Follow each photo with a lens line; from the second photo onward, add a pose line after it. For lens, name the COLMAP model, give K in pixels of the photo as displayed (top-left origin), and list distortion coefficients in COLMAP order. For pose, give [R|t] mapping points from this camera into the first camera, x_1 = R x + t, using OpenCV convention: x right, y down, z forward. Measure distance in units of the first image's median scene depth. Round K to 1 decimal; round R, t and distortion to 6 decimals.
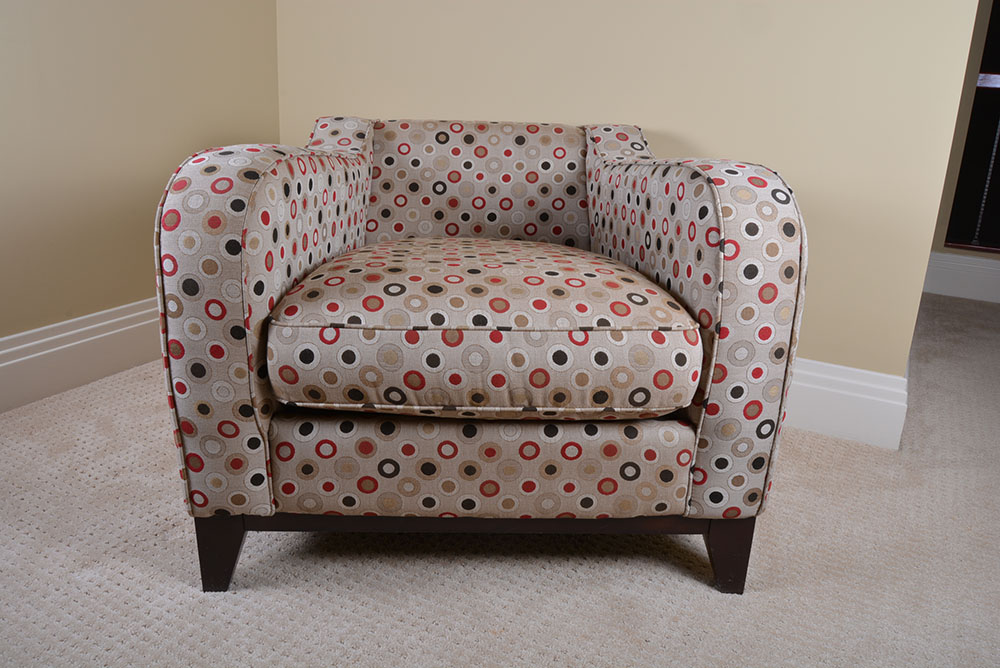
lens RADIAL K [[770.2, 0, 494.7], [0, 770.2, 332.9], [0, 0, 1]] dist [-0.097182, 0.034868]
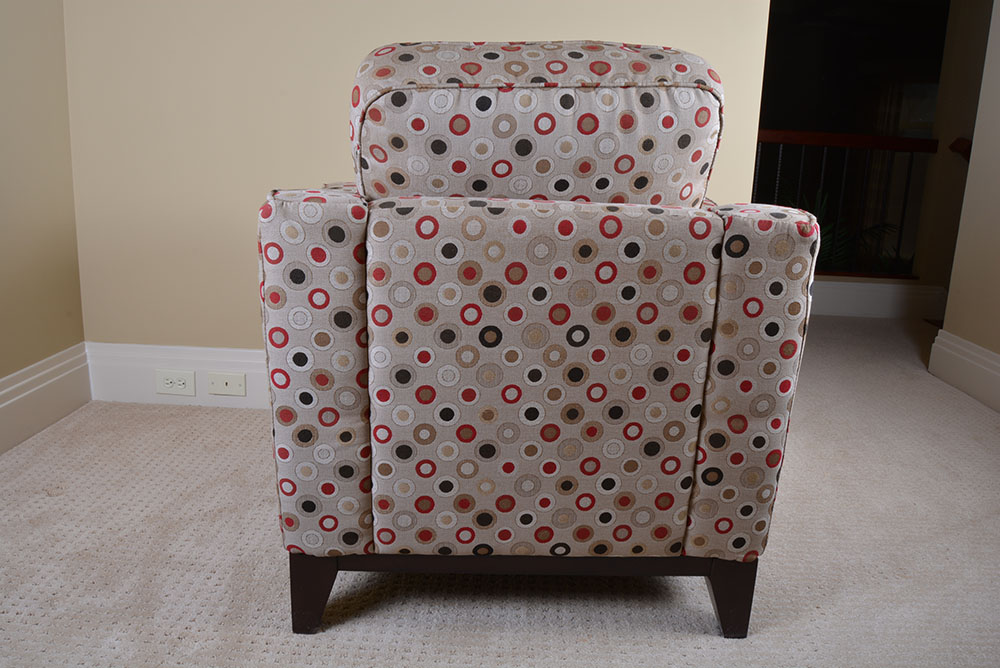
lens RADIAL K [[770.2, 0, 495.0], [0, 770.2, 331.6], [0, 0, 1]] dist [-0.097182, 0.034868]
pose [[0.895732, -0.106435, 0.431667, -0.531312], [0.136101, 0.989953, -0.038326, -0.013441], [-0.423251, 0.093080, 0.901219, 0.047825]]
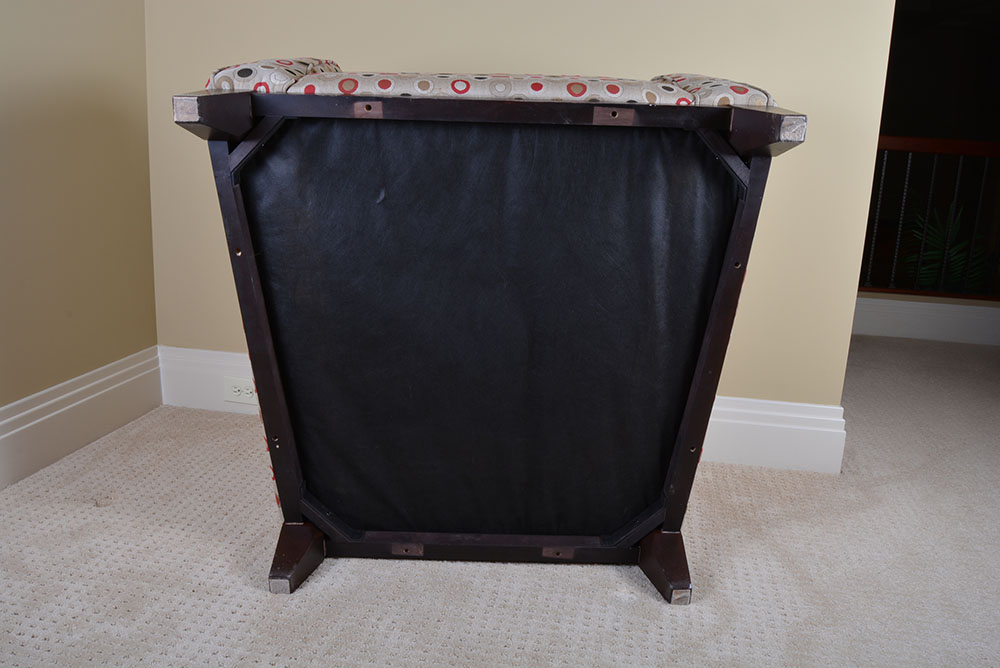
lens RADIAL K [[770.2, 0, 497.4], [0, 770.2, 338.8], [0, 0, 1]] dist [-0.097182, 0.034868]
pose [[0.950604, -0.071775, 0.301993, -0.400356], [0.091643, 0.994427, -0.052124, -0.042512], [-0.296569, 0.077224, 0.951884, 0.147463]]
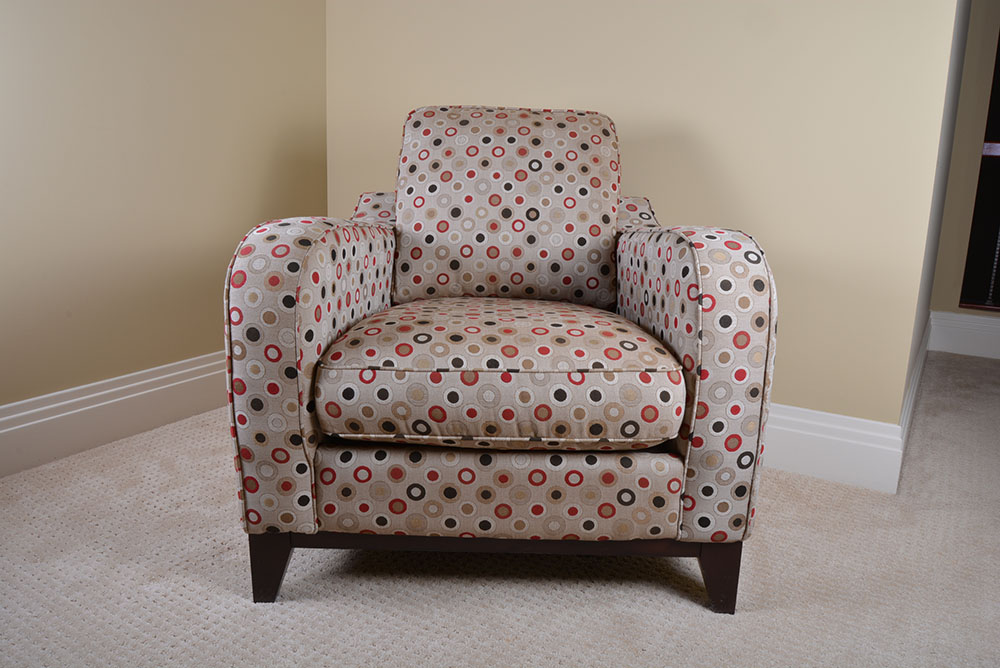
lens RADIAL K [[770.2, 0, 497.8], [0, 770.2, 337.1], [0, 0, 1]] dist [-0.097182, 0.034868]
pose [[0.998641, -0.001122, -0.052113, 0.045681], [-0.003236, 0.996506, -0.083458, 0.039181], [0.052024, 0.083514, 0.995148, -0.166863]]
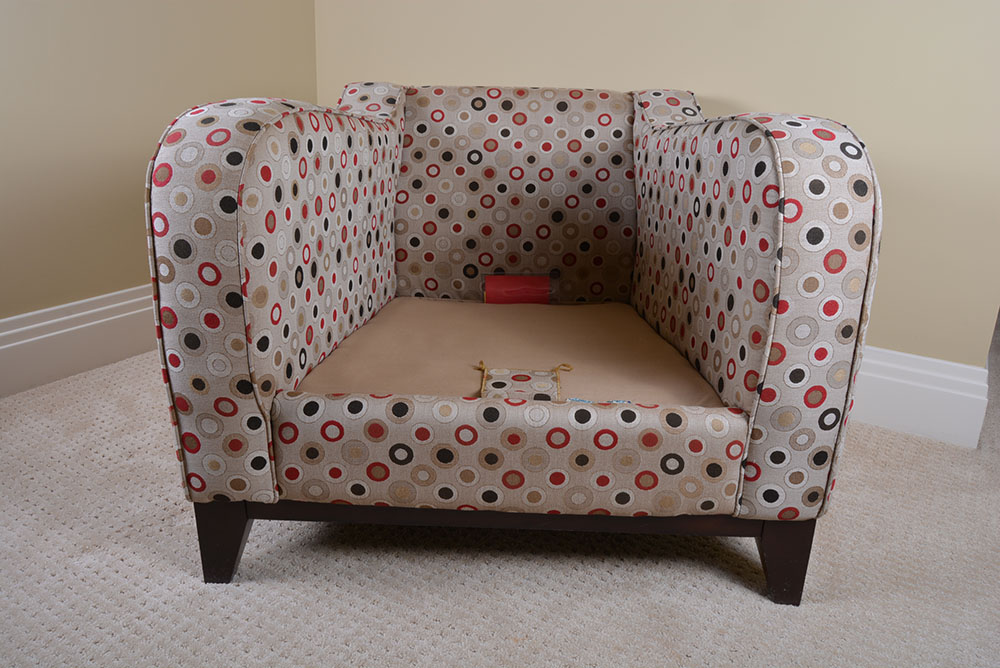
lens RADIAL K [[770.2, 0, 495.5], [0, 770.2, 332.5], [0, 0, 1]] dist [-0.097182, 0.034868]
pose [[0.997421, 0.013120, -0.070561, 0.034023], [-0.012500, 0.999879, 0.009225, 0.023912], [0.070674, -0.008320, 0.997465, 0.108743]]
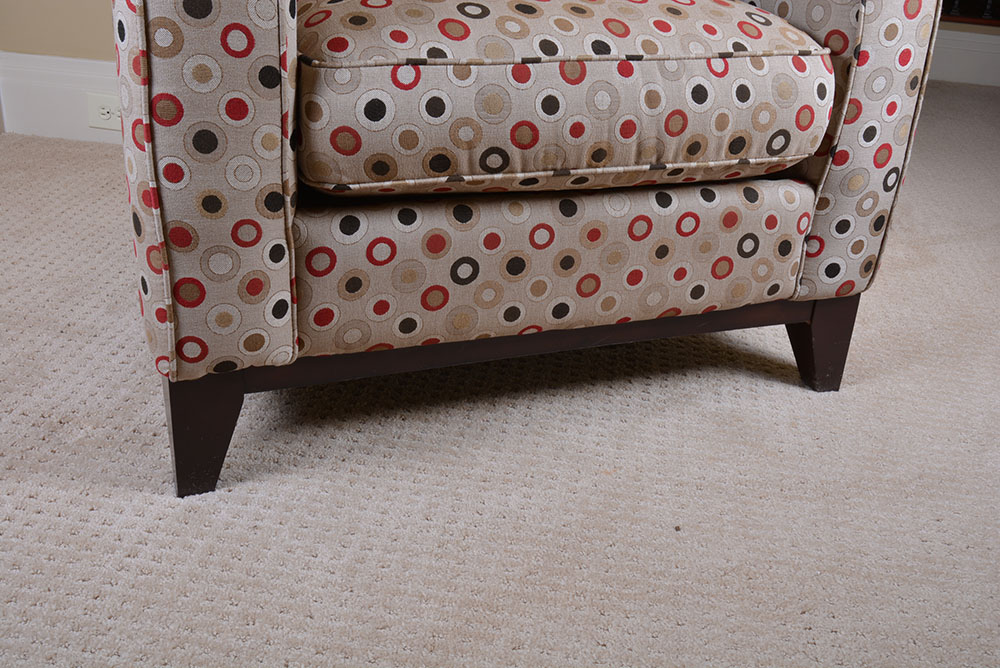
lens RADIAL K [[1028.9, 0, 499.8], [0, 1028.9, 324.2], [0, 0, 1]] dist [-0.067567, 0.000000]
pose [[0.939310, -0.119363, 0.321636, -0.419403], [0.072216, 0.985309, 0.154759, 0.079390], [-0.335384, -0.122140, 0.934130, 0.087187]]
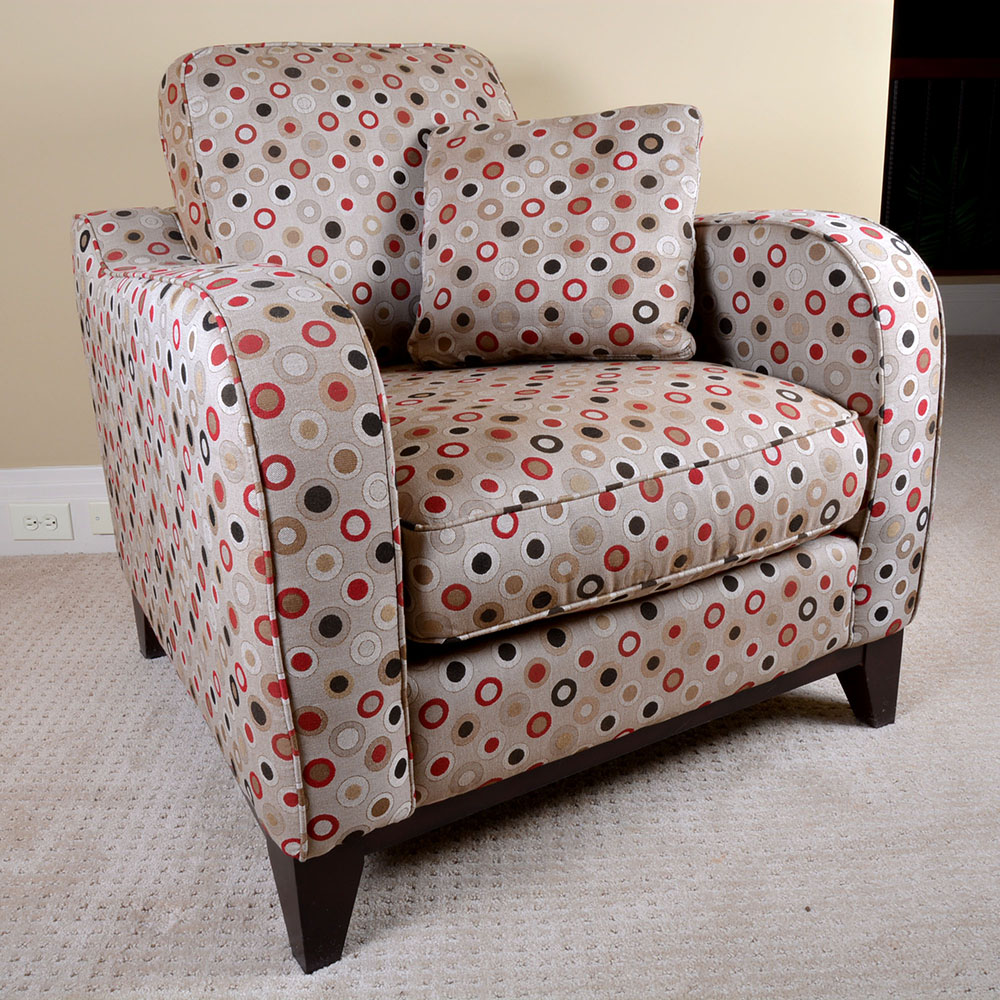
lens RADIAL K [[1154.9, 0, 477.6], [0, 1154.9, 499.9], [0, 0, 1]] dist [-0.088968, 0.000000]
pose [[0.873895, -0.219910, 0.433529, -0.628999], [0.210247, 0.975081, 0.070806, -0.089639], [-0.438297, 0.029271, 0.898354, 0.068767]]
